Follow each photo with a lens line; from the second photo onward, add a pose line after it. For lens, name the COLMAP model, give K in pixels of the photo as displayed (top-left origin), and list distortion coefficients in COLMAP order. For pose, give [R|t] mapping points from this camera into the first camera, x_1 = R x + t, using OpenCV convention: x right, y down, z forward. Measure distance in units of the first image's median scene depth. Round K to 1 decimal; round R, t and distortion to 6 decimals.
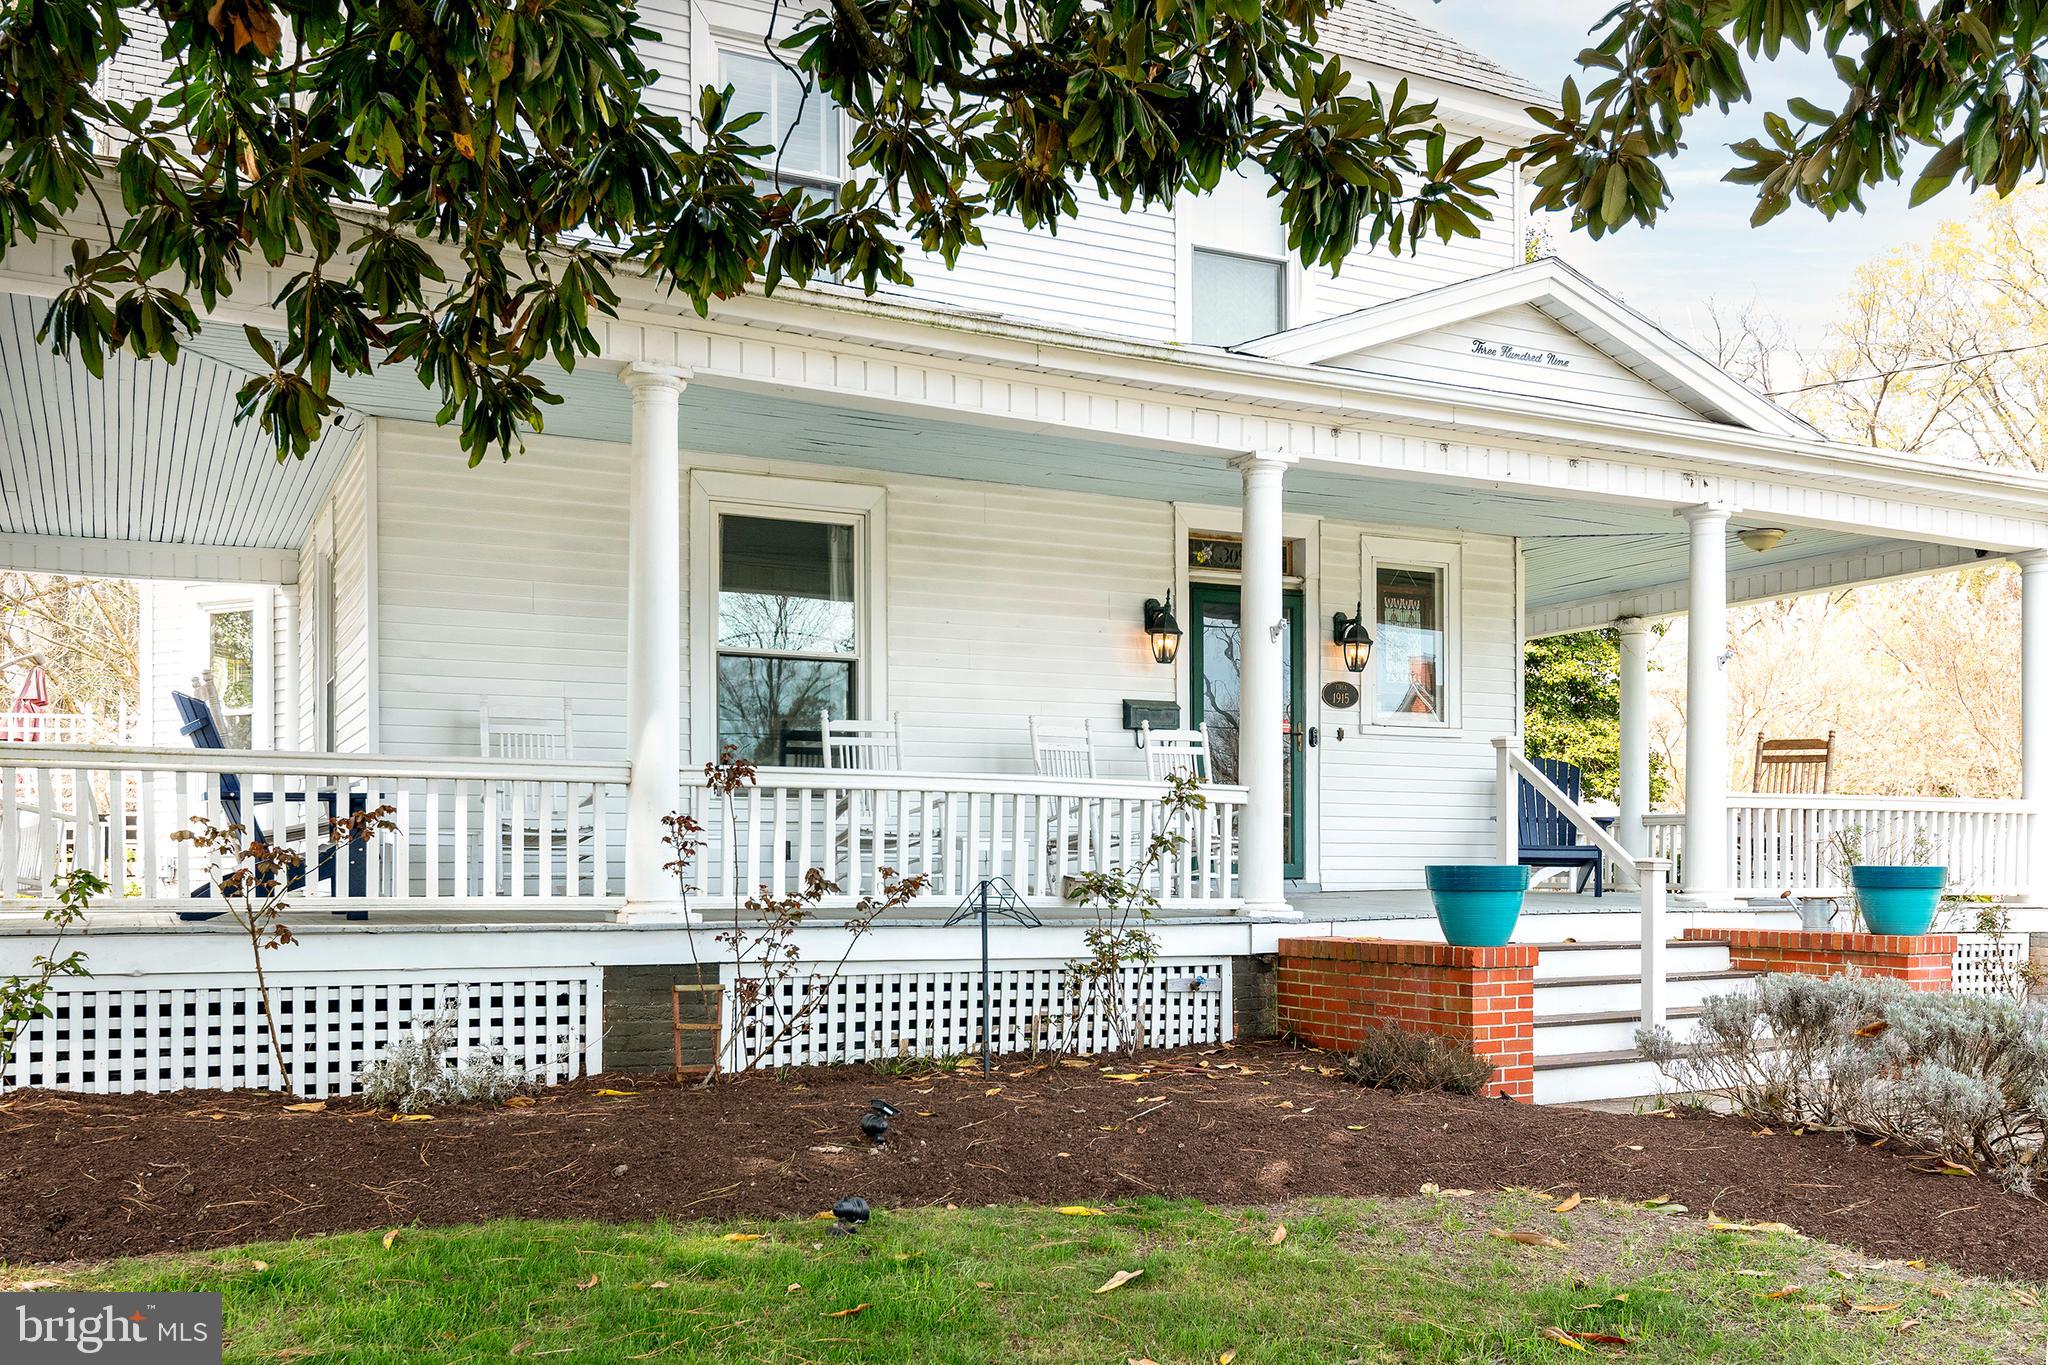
lens RADIAL K [[1747.3, 0, 985.3], [0, 1747.3, 892.9], [0, 0, 1]] dist [-0.009303, 0.144623]
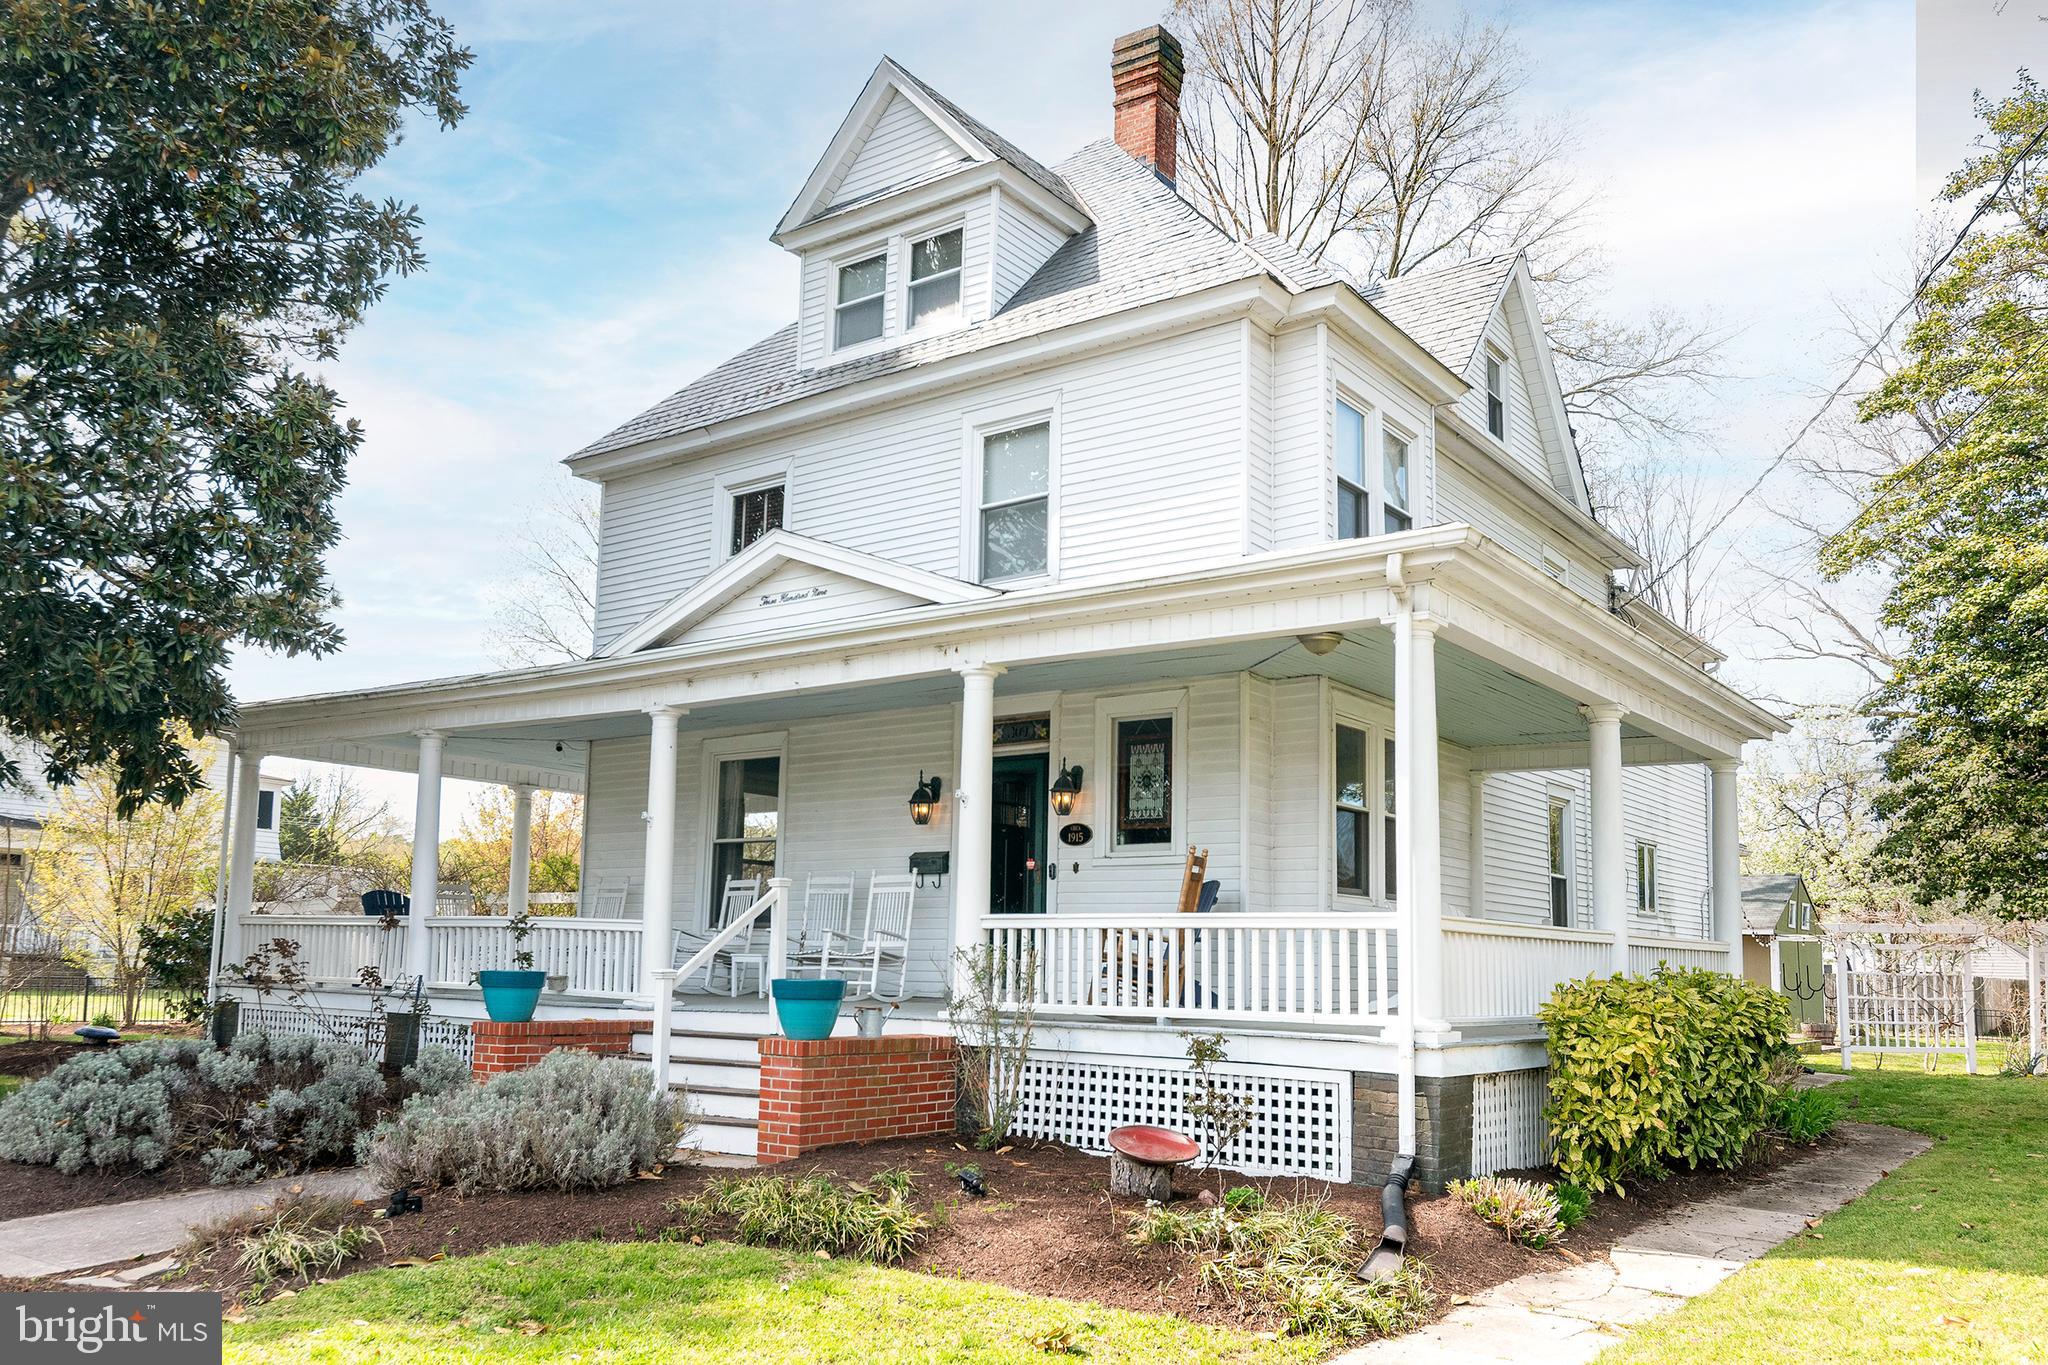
lens RADIAL K [[1589.7, 0, 1029.3], [0, 1589.7, 768.7], [0, 0, 1]] dist [-0.000605, -0.000640]
pose [[0.451033, -0.100980, -0.886777, 1.604698], [-0.035016, 0.990812, -0.130637, -0.022011], [0.891820, 0.089973, 0.443352, 0.686588]]
